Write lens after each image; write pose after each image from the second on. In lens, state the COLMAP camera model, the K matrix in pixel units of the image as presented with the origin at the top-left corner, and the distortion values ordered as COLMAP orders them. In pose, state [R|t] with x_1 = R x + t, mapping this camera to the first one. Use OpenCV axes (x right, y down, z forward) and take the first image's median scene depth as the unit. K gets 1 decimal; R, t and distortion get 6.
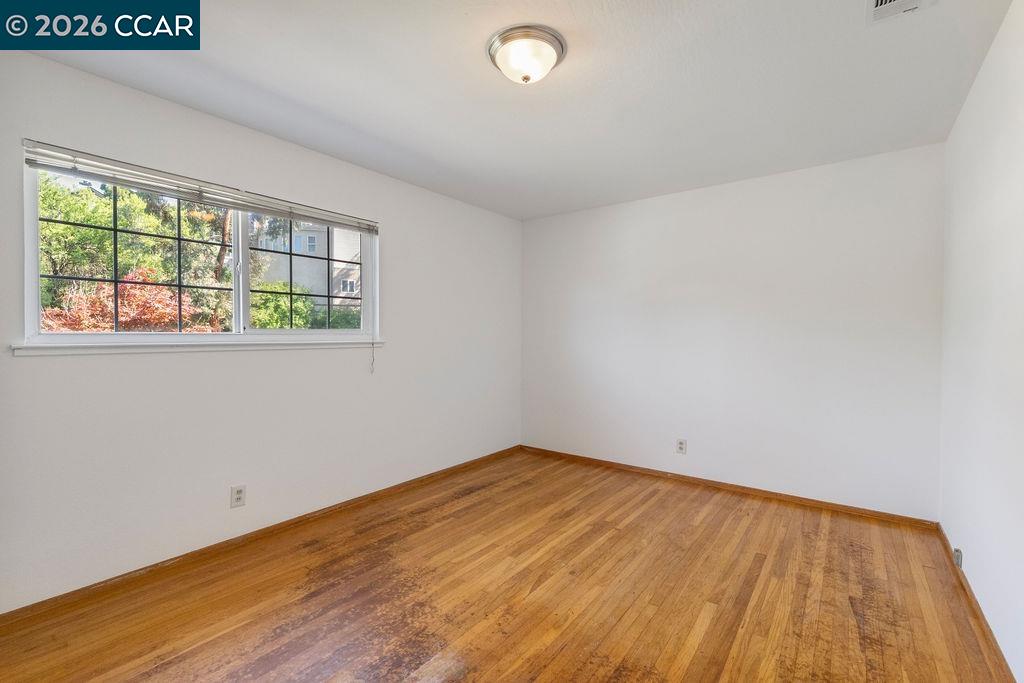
lens RADIAL K [[450.2, 0, 513.1], [0, 450.2, 343.3], [0, 0, 1]] dist [-0.003360, 0.001775]
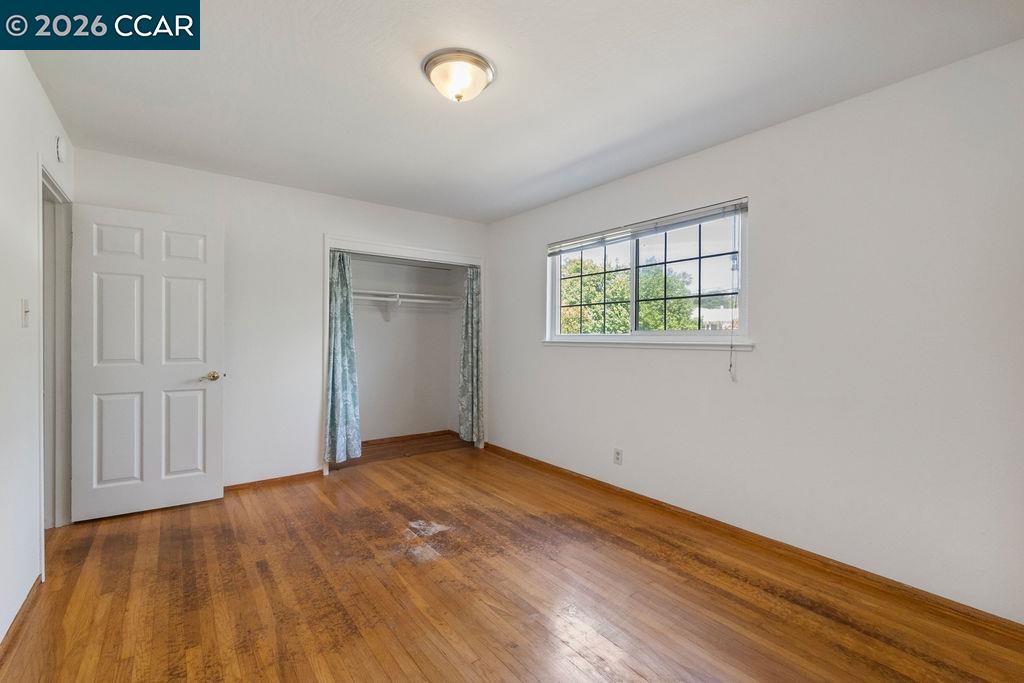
lens RADIAL K [[450.2, 0, 506.1], [0, 450.2, 338.5], [0, 0, 1]] dist [-0.003360, 0.001775]
pose [[-0.283962, 0.001164, -0.958835, 0.867979], [-0.021195, 0.999747, 0.007490, -0.015074], [0.958601, 0.022449, -0.283865, 1.196900]]
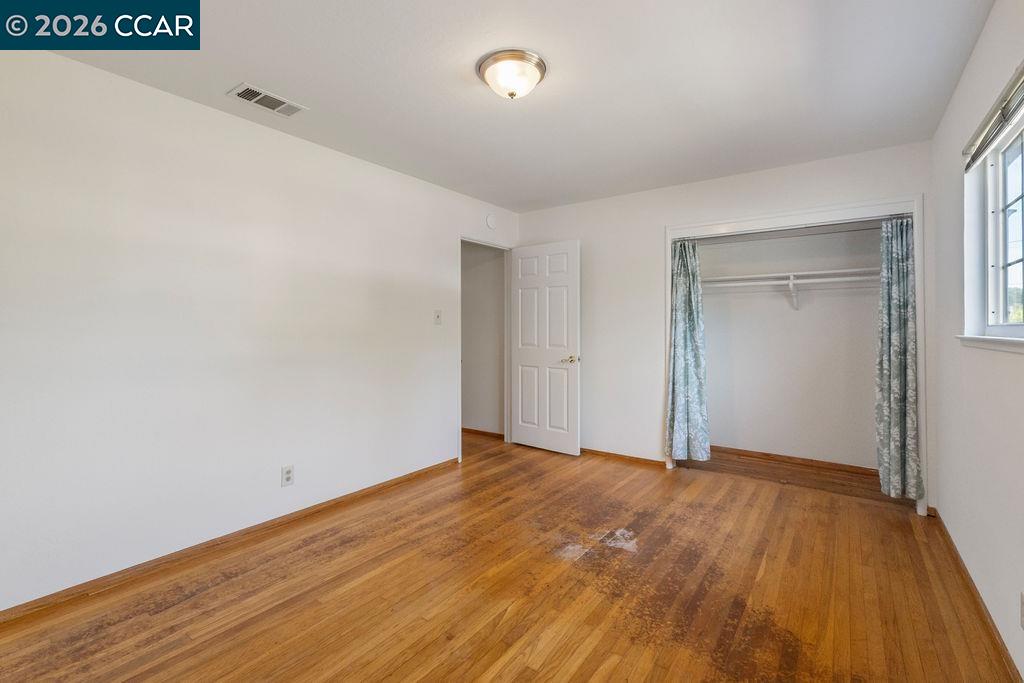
lens RADIAL K [[450.2, 0, 503.2], [0, 450.2, 322.2], [0, 0, 1]] dist [-0.003360, 0.001775]
pose [[-0.999999, -0.000593, 0.001323, 0.040342], [-0.000587, 0.999989, 0.004663, -0.028139], [-0.001326, 0.004663, -0.999988, 1.766537]]
